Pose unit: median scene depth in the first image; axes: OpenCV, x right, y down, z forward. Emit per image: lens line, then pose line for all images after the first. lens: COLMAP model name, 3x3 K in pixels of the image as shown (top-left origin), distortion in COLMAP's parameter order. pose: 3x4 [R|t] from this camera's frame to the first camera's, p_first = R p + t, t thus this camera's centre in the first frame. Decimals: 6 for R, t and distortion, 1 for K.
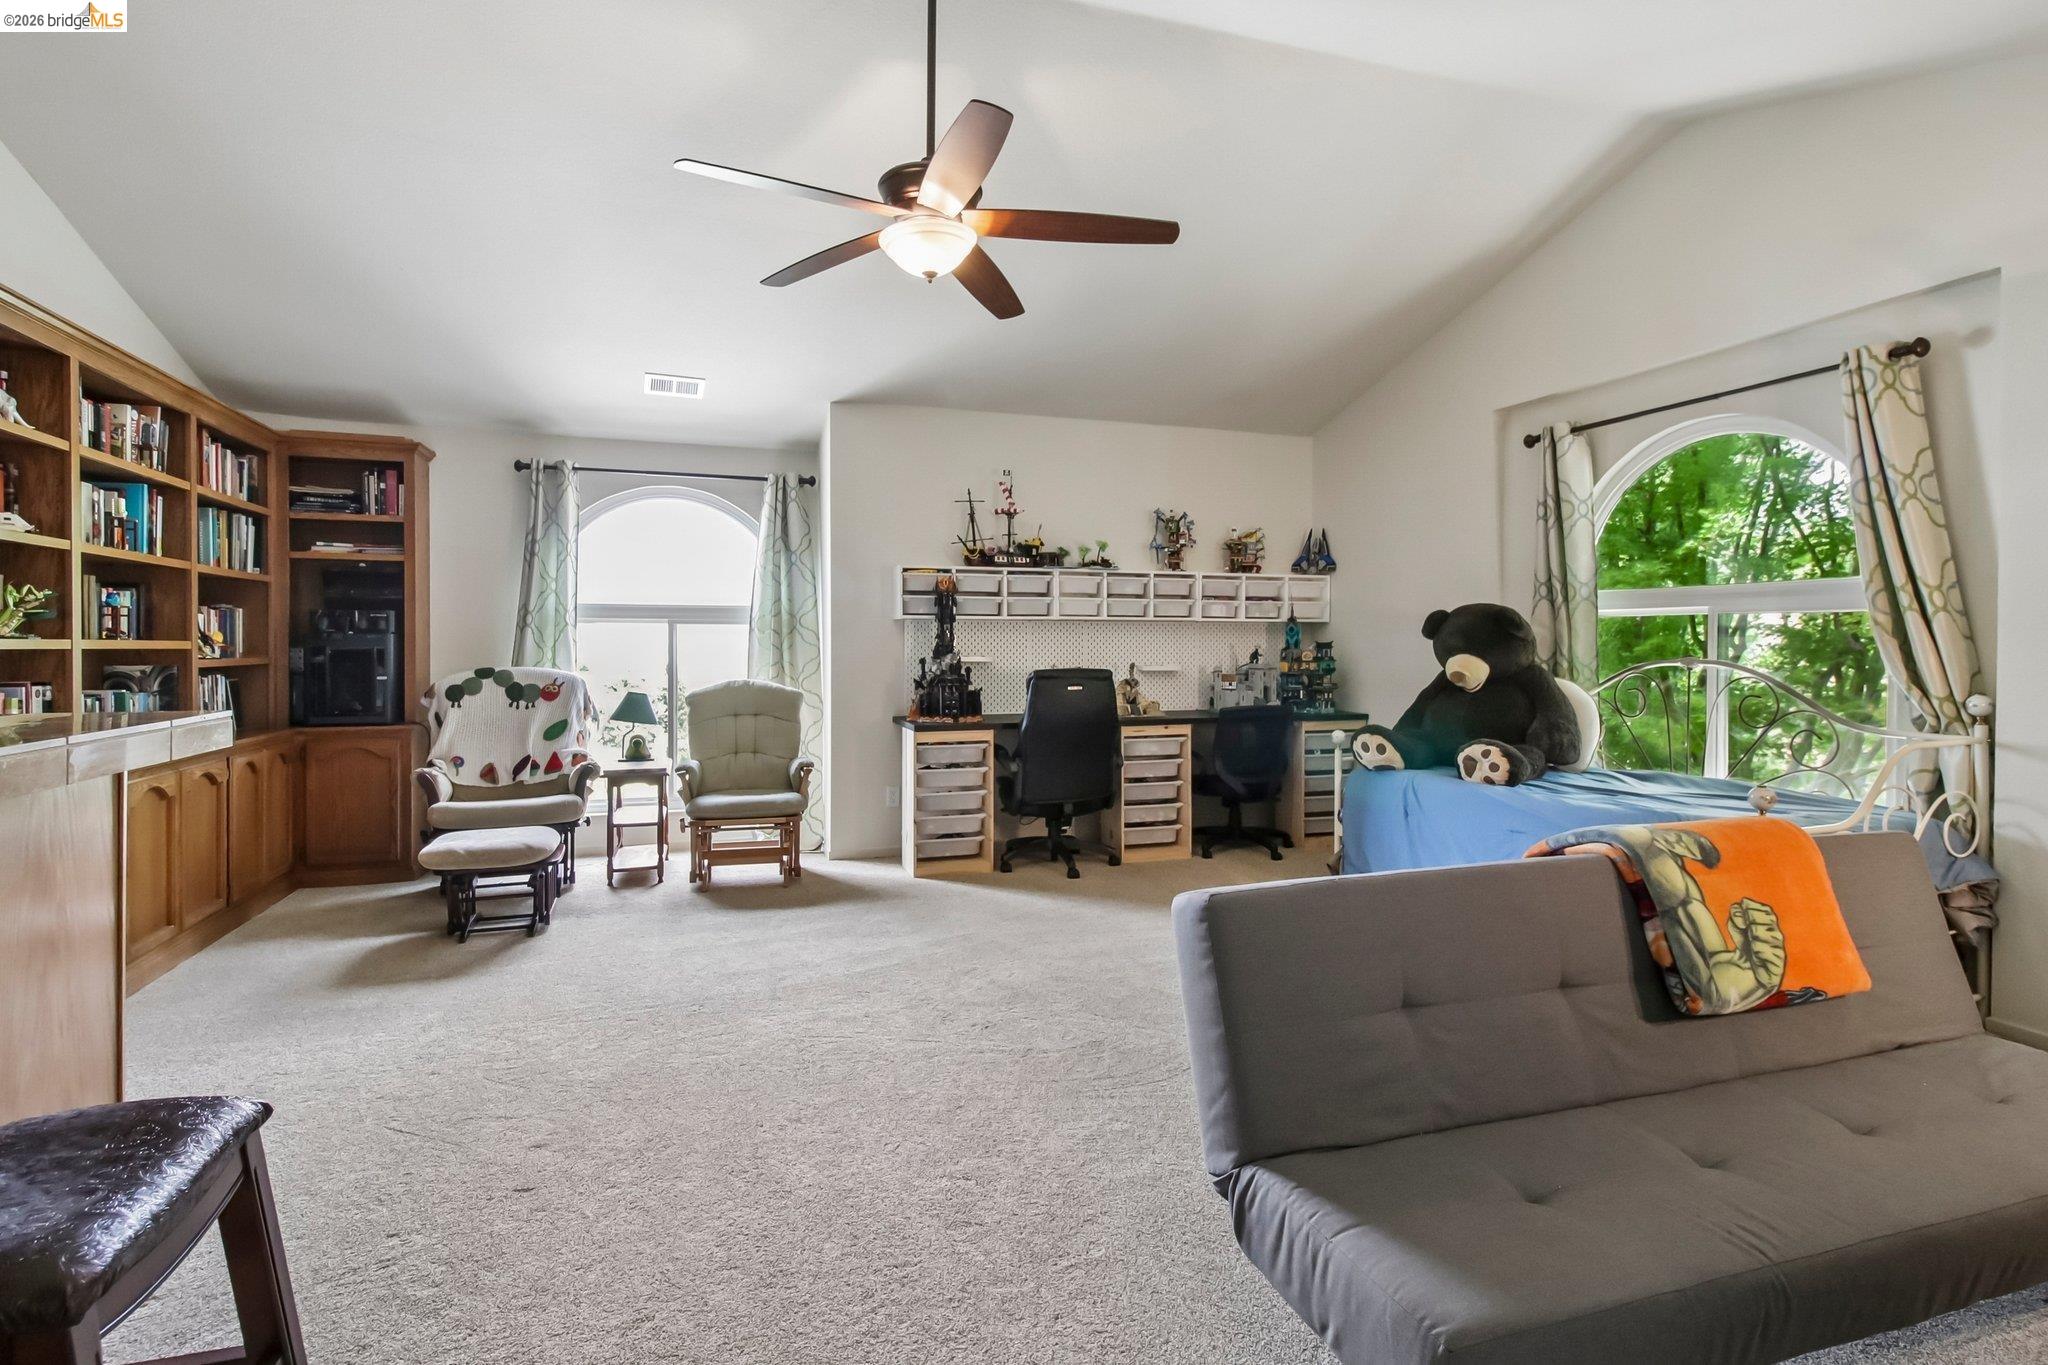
lens RADIAL K [[1026.7, 0, 1020.3], [0, 1026.7, 648.6], [0, 0, 1]] dist [0.012301, -0.019894]
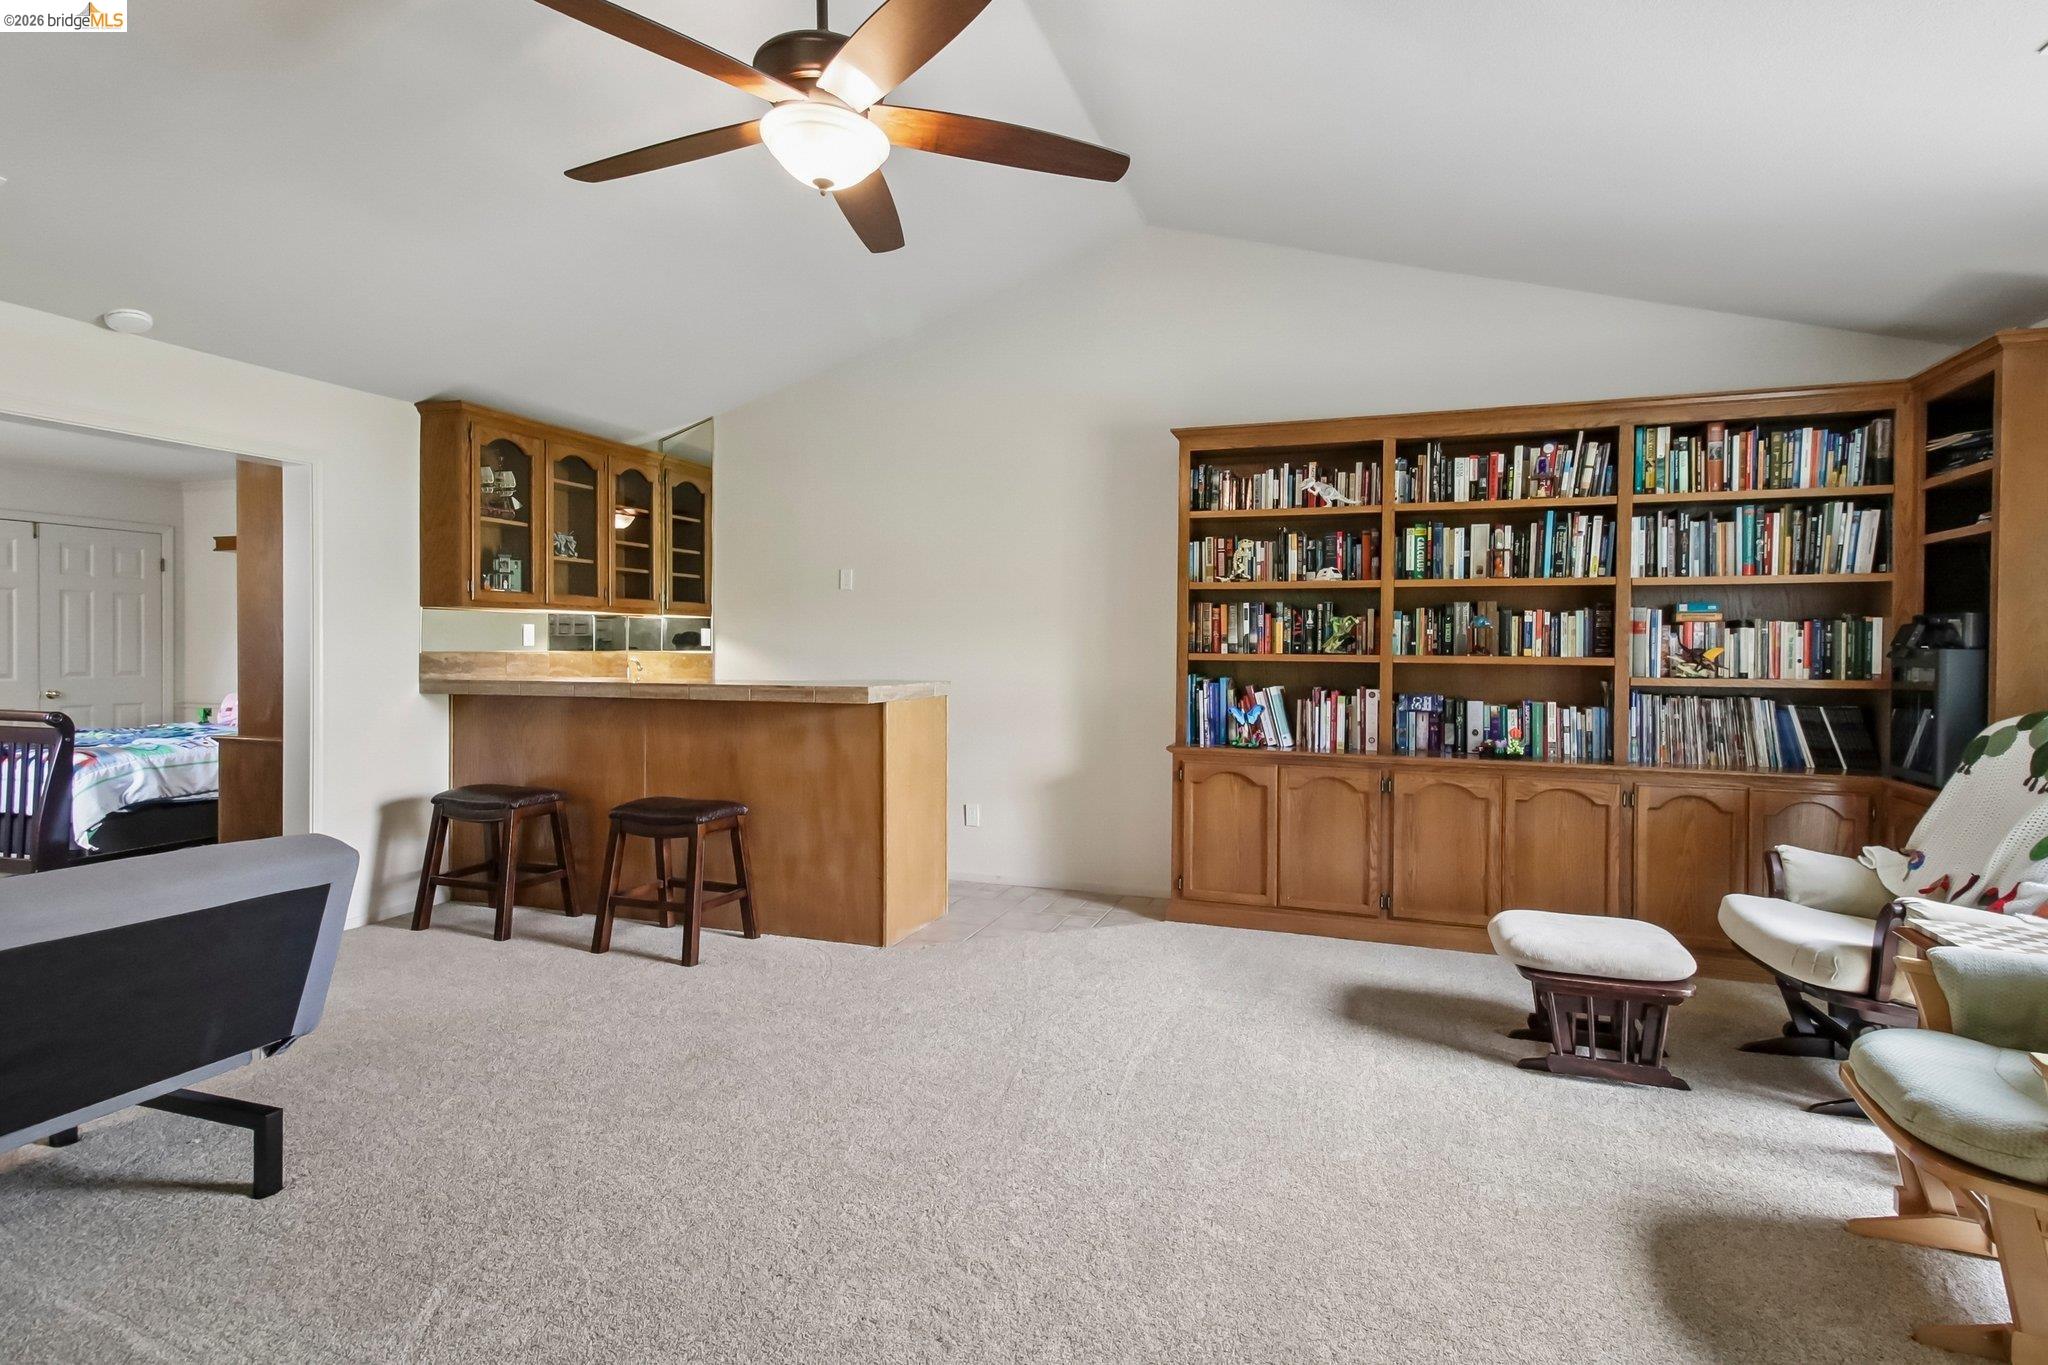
lens RADIAL K [[1012.3, 0, 1019.4], [0, 1012.3, 650.7], [0, 0, 1]] dist [0.025725, -0.008611]
pose [[-0.633093, -0.003320, -0.774069, 0.234499], [-0.009244, 0.999952, 0.003271, -0.009670], [0.774021, 0.009227, -0.633093, 0.905029]]
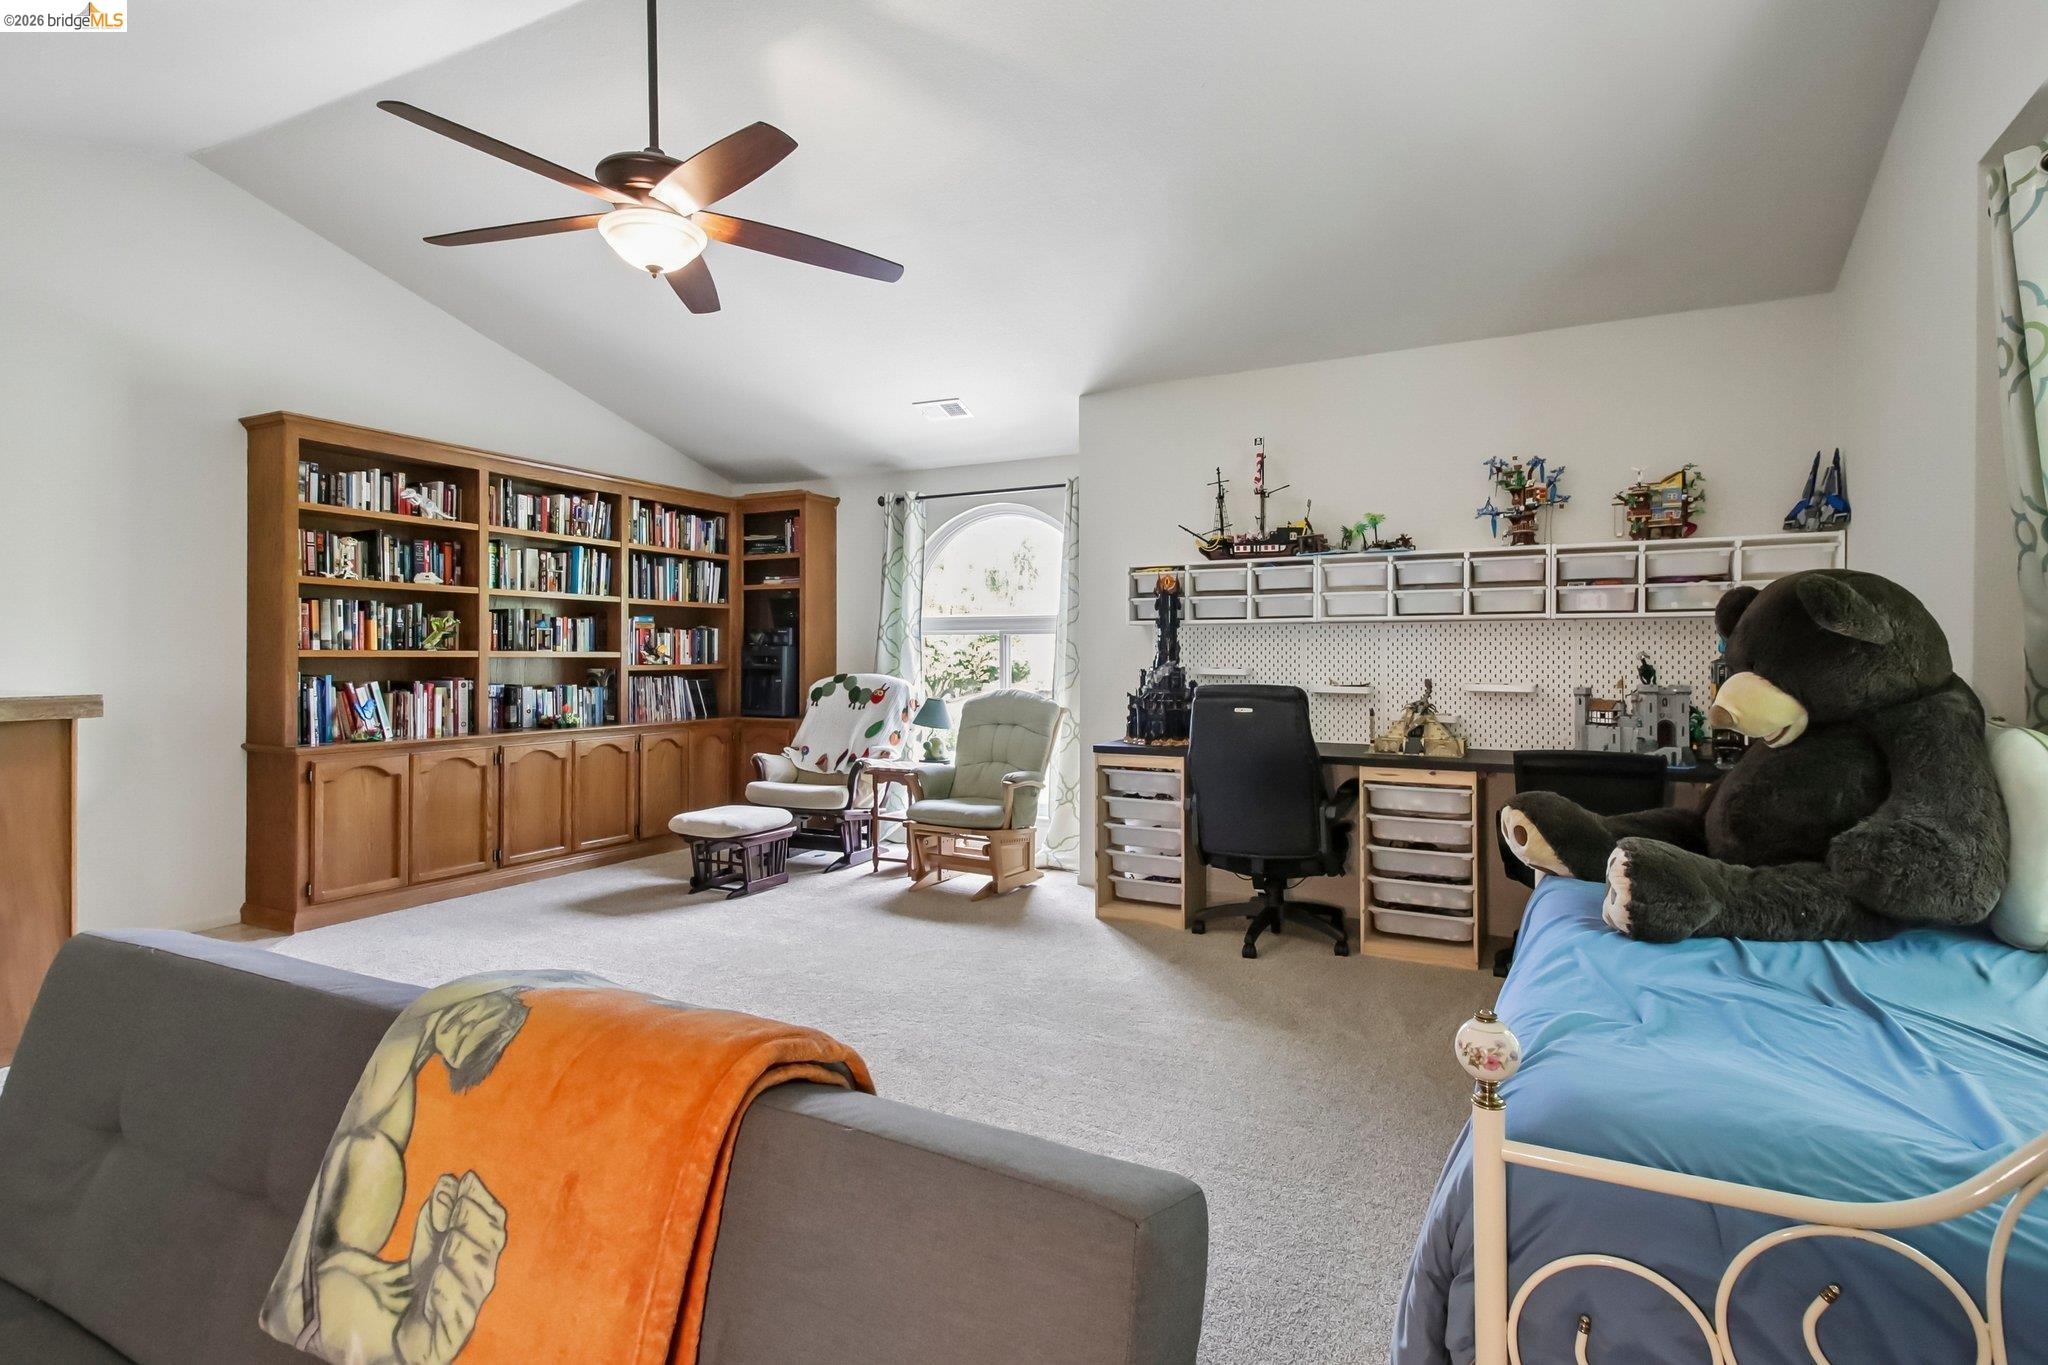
lens RADIAL K [[1026.7, 0, 1020.3], [0, 1026.7, 648.6], [0, 0, 1]] dist [0.012301, -0.019894]
pose [[0.676036, -0.004865, -0.736853, 0.487236], [-0.002055, 0.999962, -0.008489, -0.000985], [0.736866, 0.007253, 0.676000, 0.337982]]
